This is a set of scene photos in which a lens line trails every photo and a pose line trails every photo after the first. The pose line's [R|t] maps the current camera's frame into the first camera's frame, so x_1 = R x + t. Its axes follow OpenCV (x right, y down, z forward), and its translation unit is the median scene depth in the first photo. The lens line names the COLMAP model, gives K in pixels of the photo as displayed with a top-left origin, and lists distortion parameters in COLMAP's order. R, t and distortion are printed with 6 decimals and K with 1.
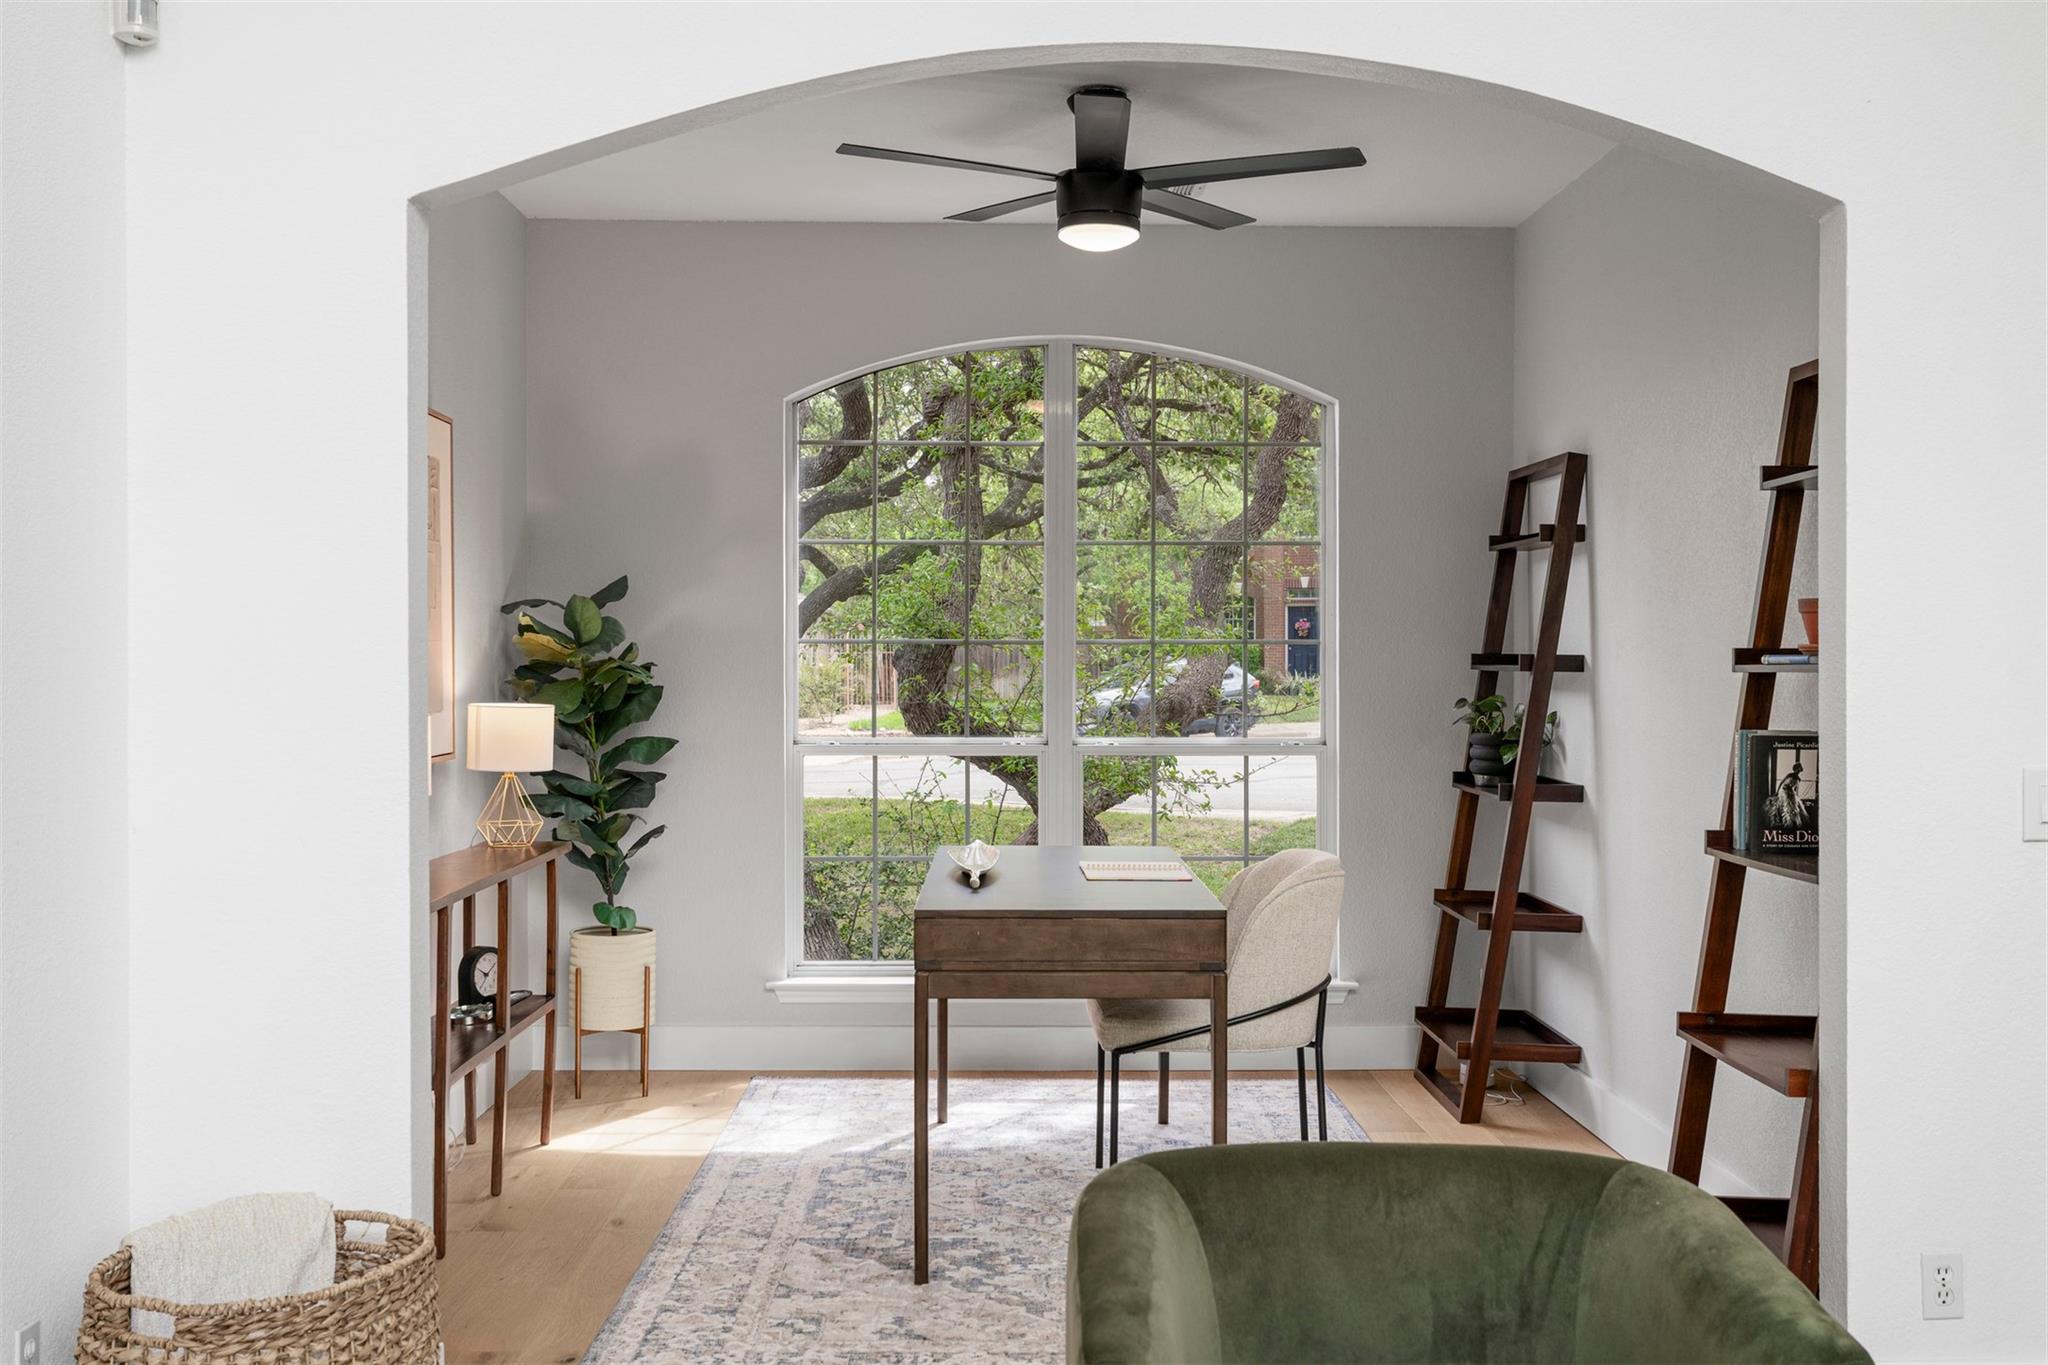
lens RADIAL K [[2005.8, 0, 1028.3], [0, 2005.8, 679.2], [0, 0, 1]] dist [0.004078, 0.000000]
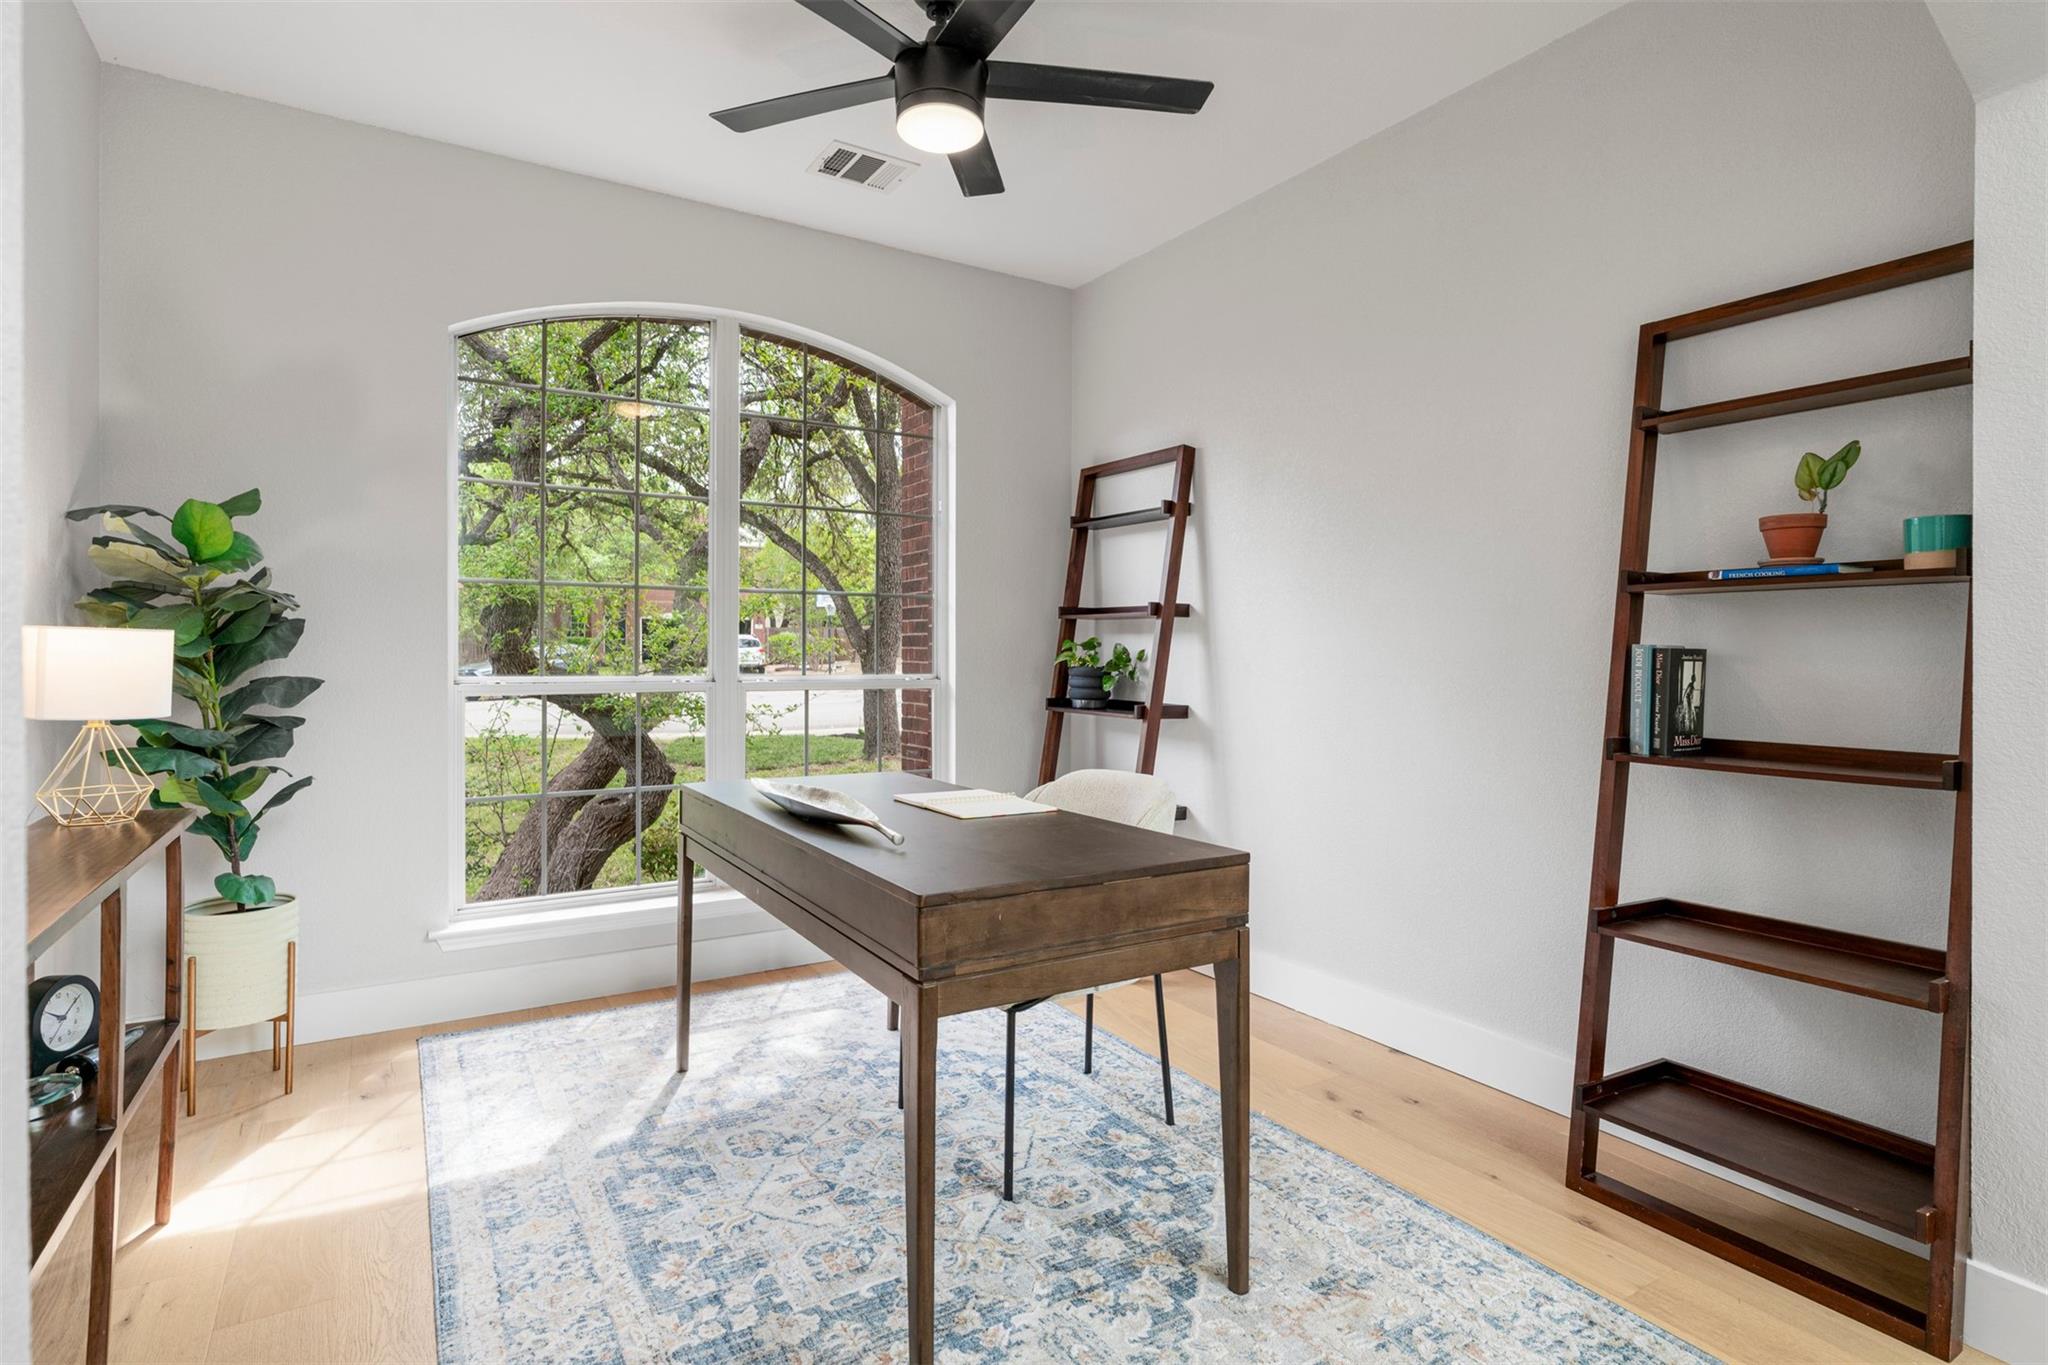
lens RADIAL K [[1008.2, 0, 998.3], [0, 1008.2, 656.0], [0, 0, 1]] dist [-0.001436, 0.000670]
pose [[0.862015, 0.001297, 0.506882, -0.147817], [0.000788, 0.999992, -0.003899, 0.022394], [-0.506883, 0.003760, 0.862007, 0.473740]]
